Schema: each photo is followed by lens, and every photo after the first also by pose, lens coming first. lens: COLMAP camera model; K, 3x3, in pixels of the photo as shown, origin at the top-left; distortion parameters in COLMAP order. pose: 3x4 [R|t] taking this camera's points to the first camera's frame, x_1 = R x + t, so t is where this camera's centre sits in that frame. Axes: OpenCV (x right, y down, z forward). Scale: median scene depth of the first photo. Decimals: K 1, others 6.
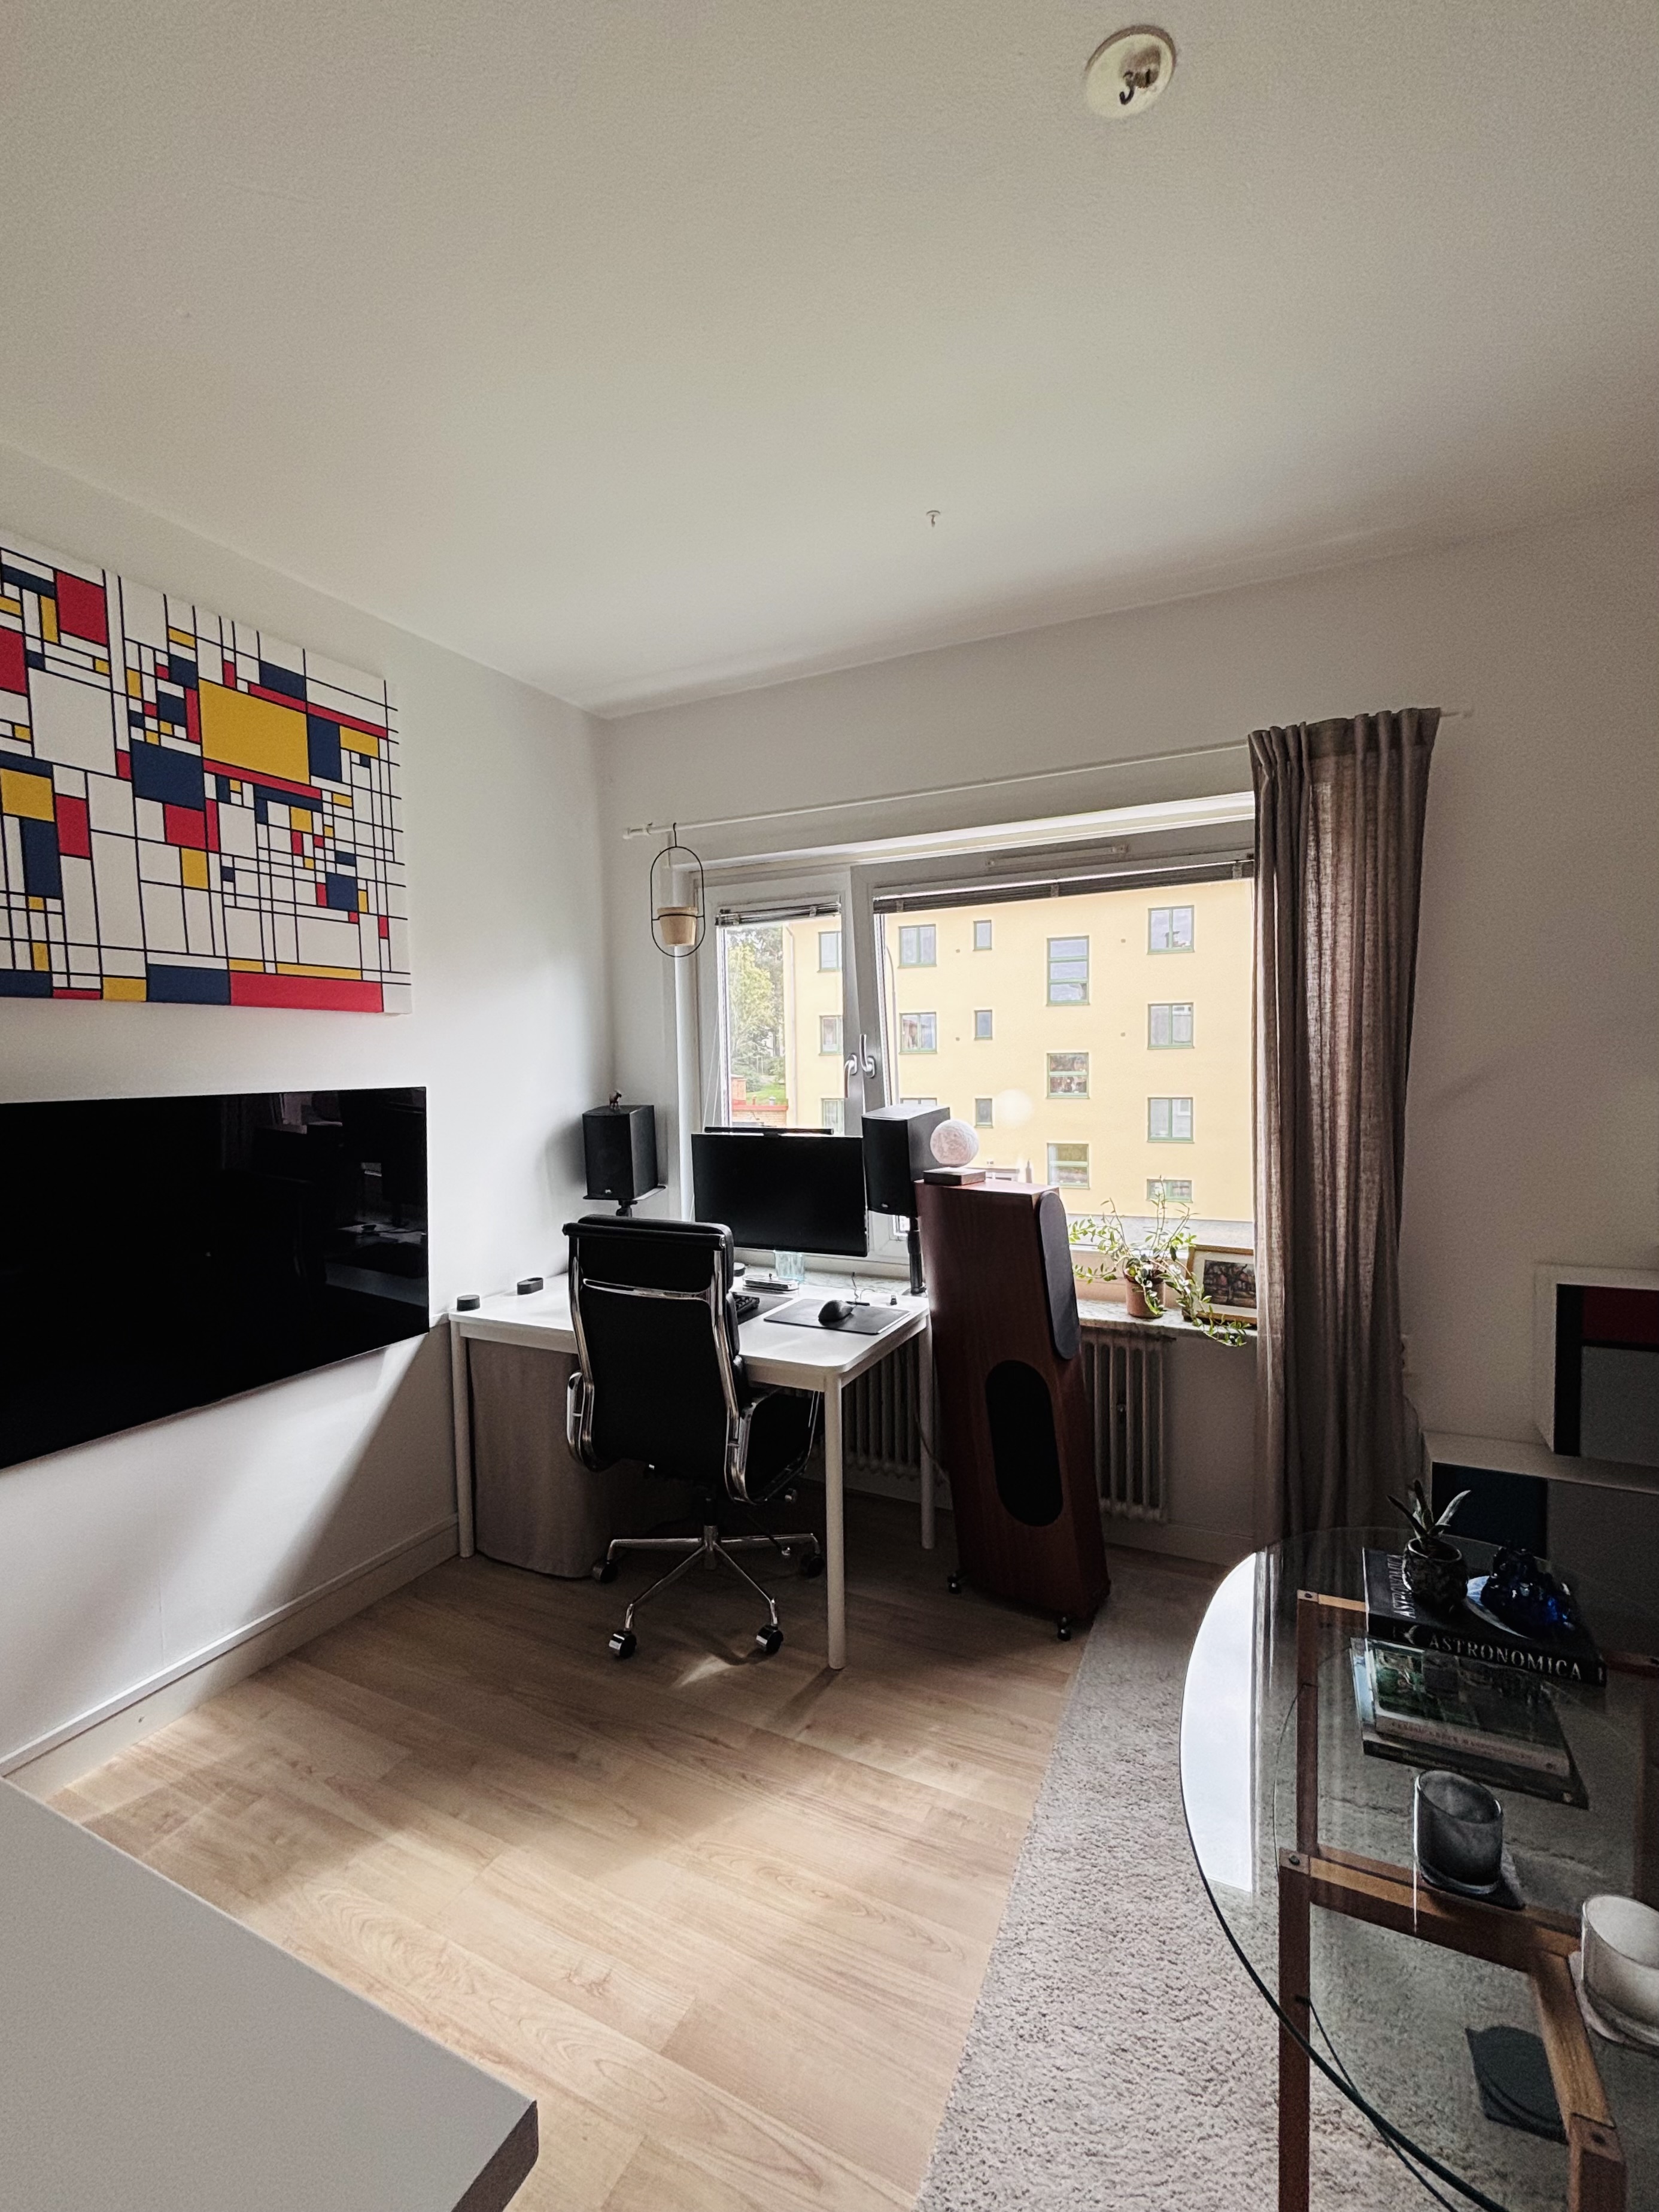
lens RADIAL K [[966.2, 0, 830.5], [0, 966.2, 1097.4], [0, 0, 1]] dist [-0.000345, 0.000652]
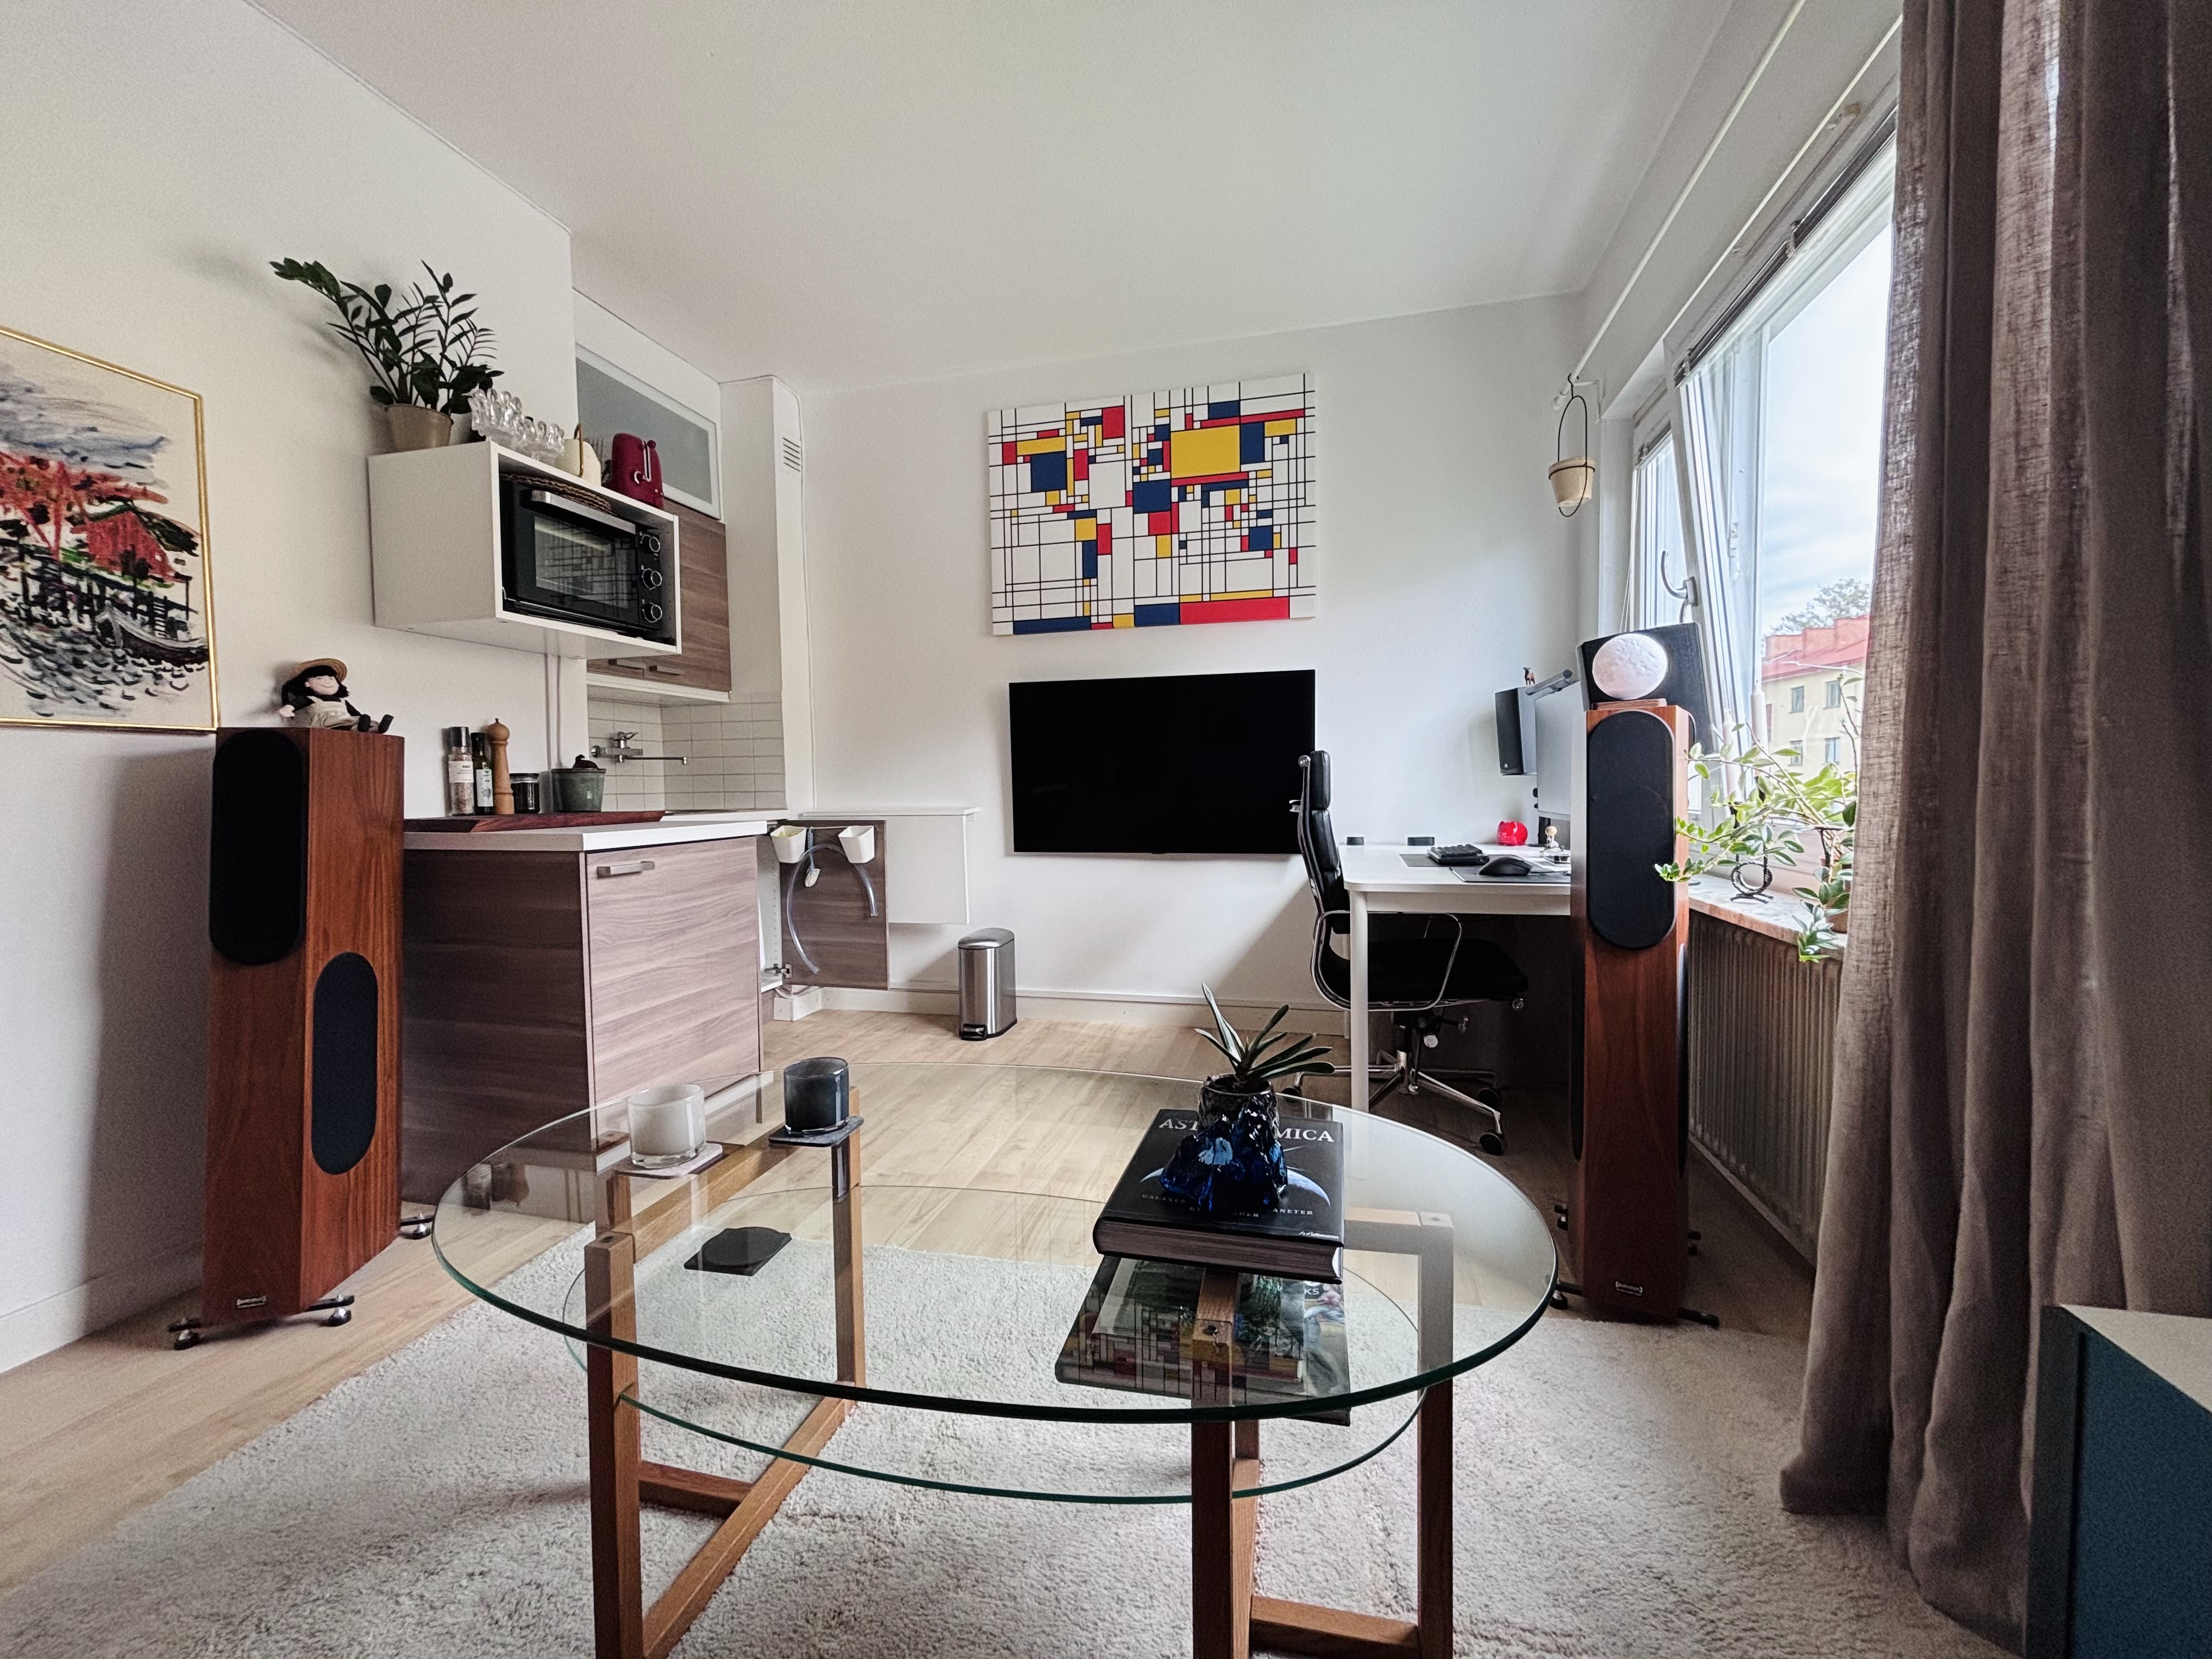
lens RADIAL K [[893.3, 0, 1104.8], [0, 893.3, 835.8], [0, 0, 1]] dist [0.000381, -0.000276]
pose [[0.205013, 0.069408, -0.976295, 0.883865], [-0.033451, 0.997397, 0.063884, 0.175936], [0.978187, 0.019561, 0.206801, 0.549869]]
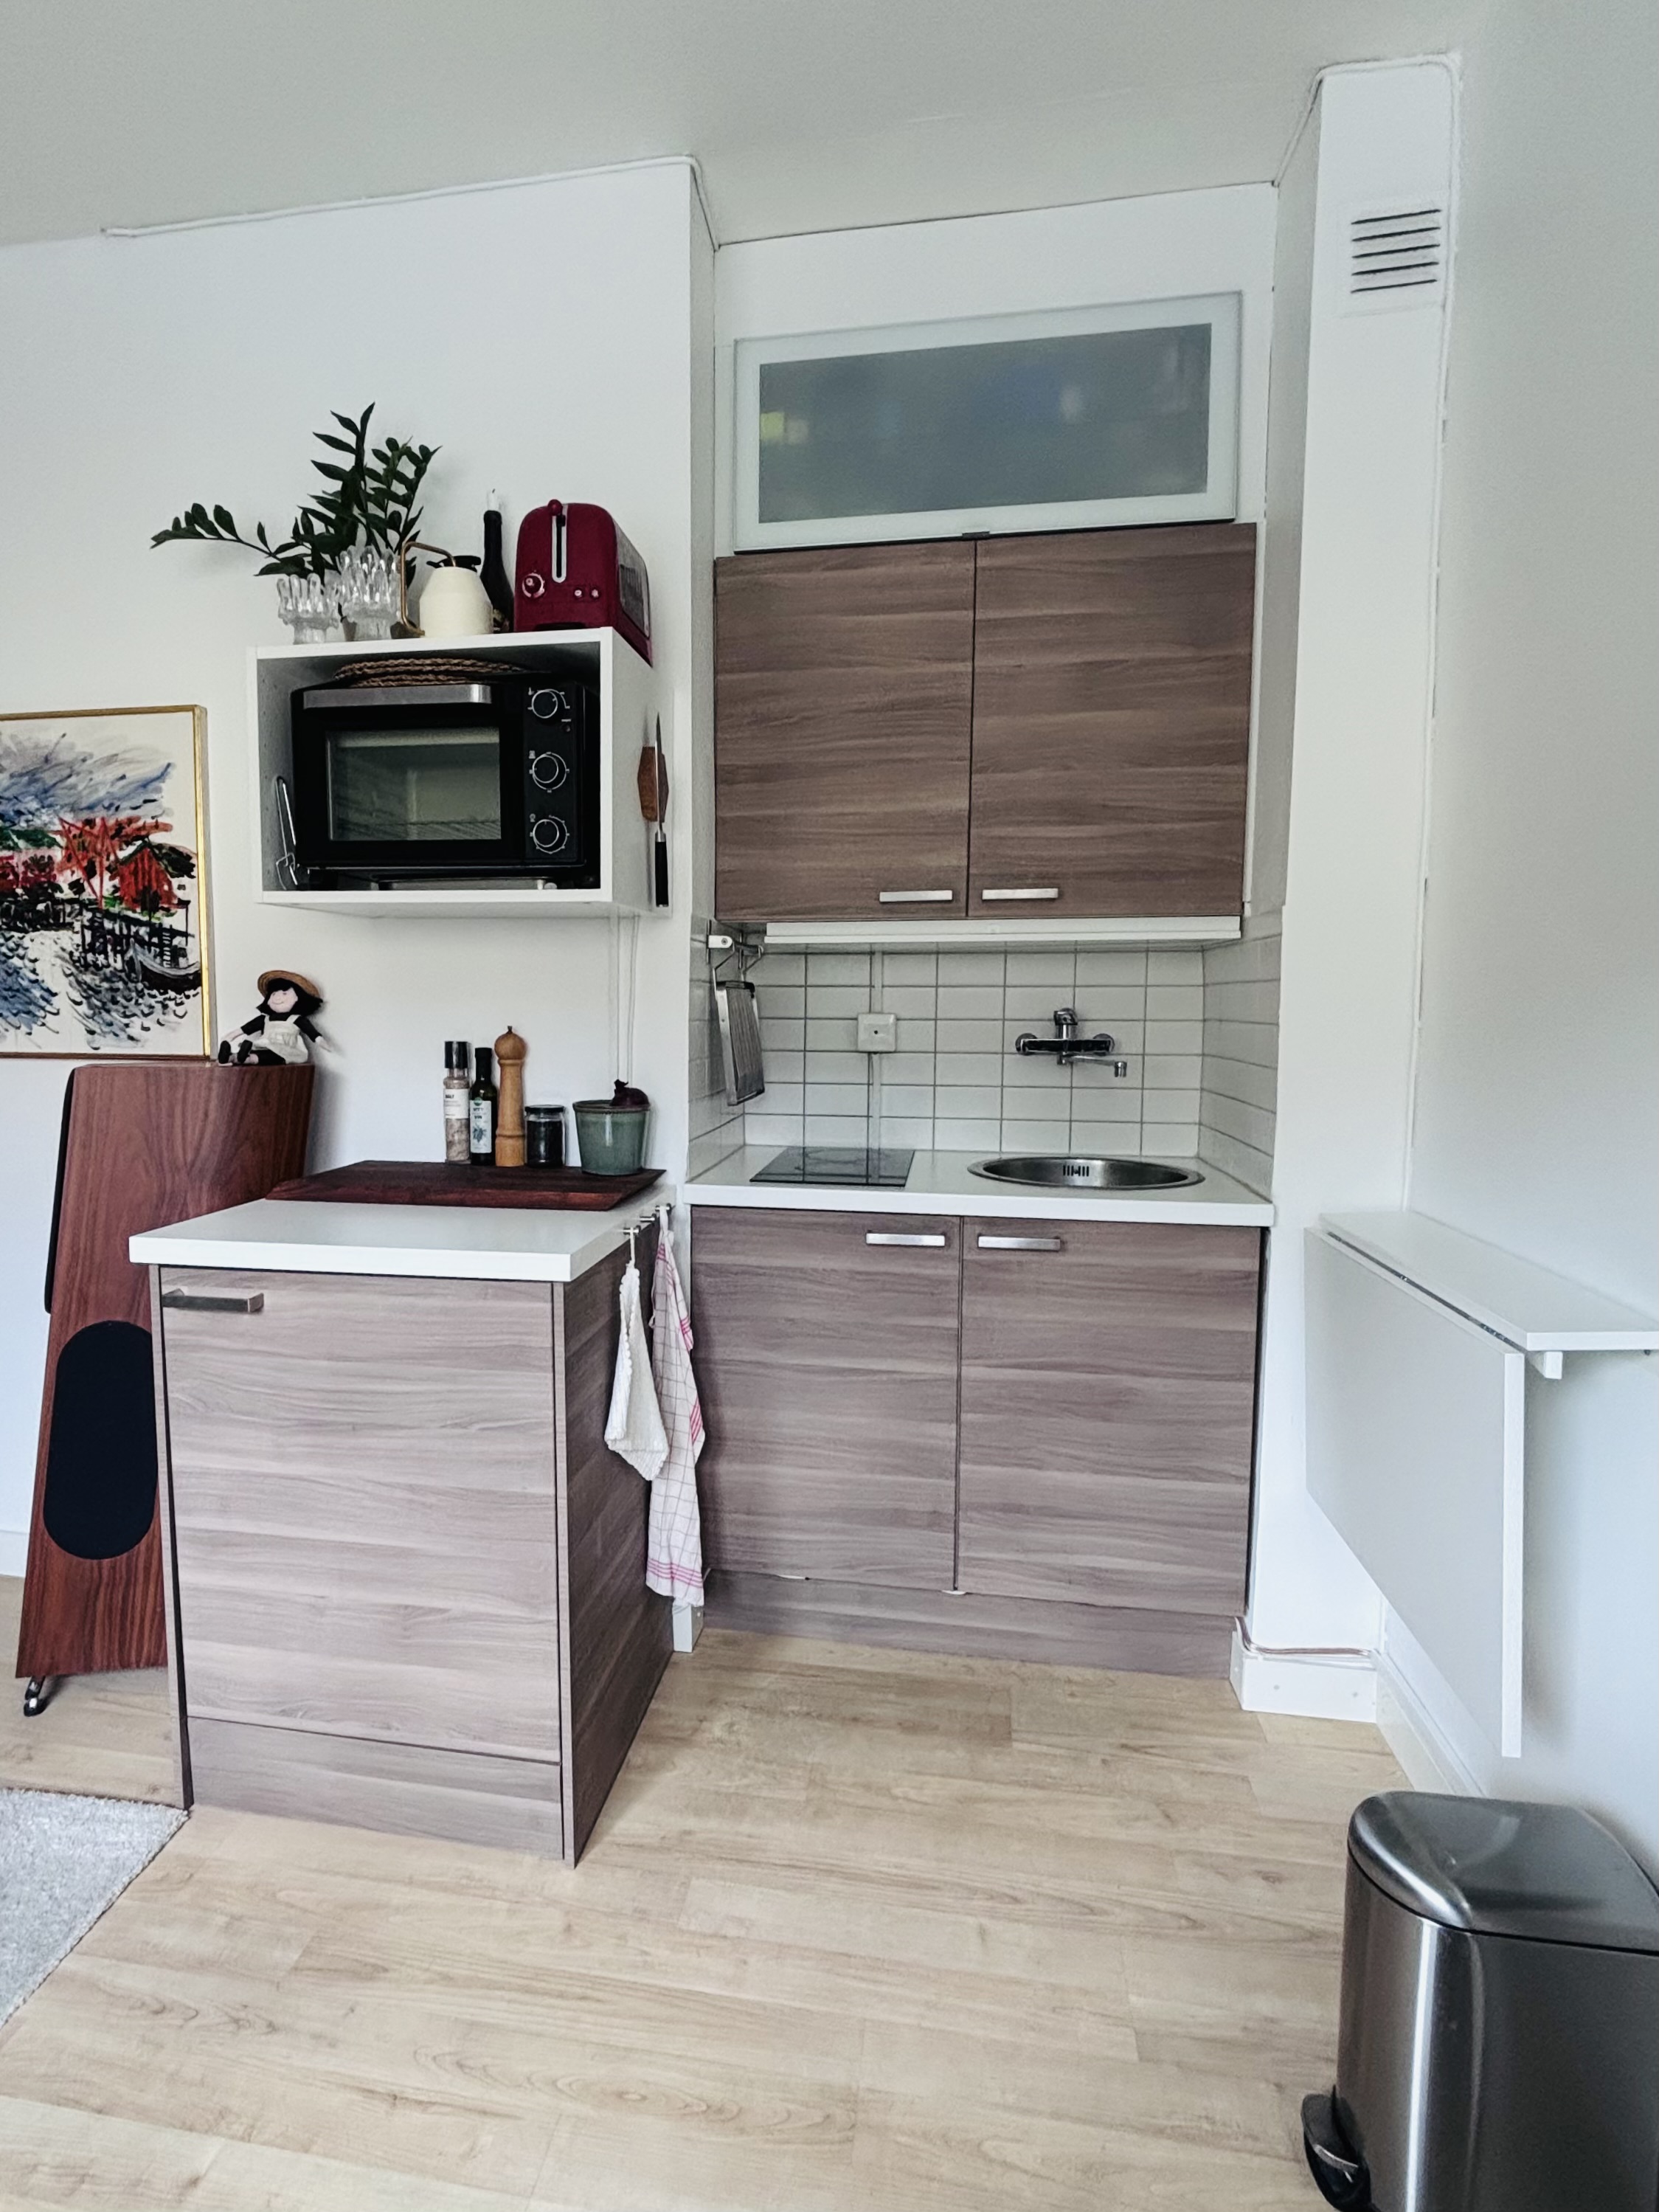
lens RADIAL K [[1196.8, 0, 725.4], [0, 1196.8, 1110.1], [0, 0, 1]] dist [-0.002832, -0.001543]
pose [[-0.963403, 0.037115, -0.265474, -0.236679], [0.000680, 0.990703, 0.136038, 0.063701], [0.268055, 0.130879, -0.954472, 1.048165]]
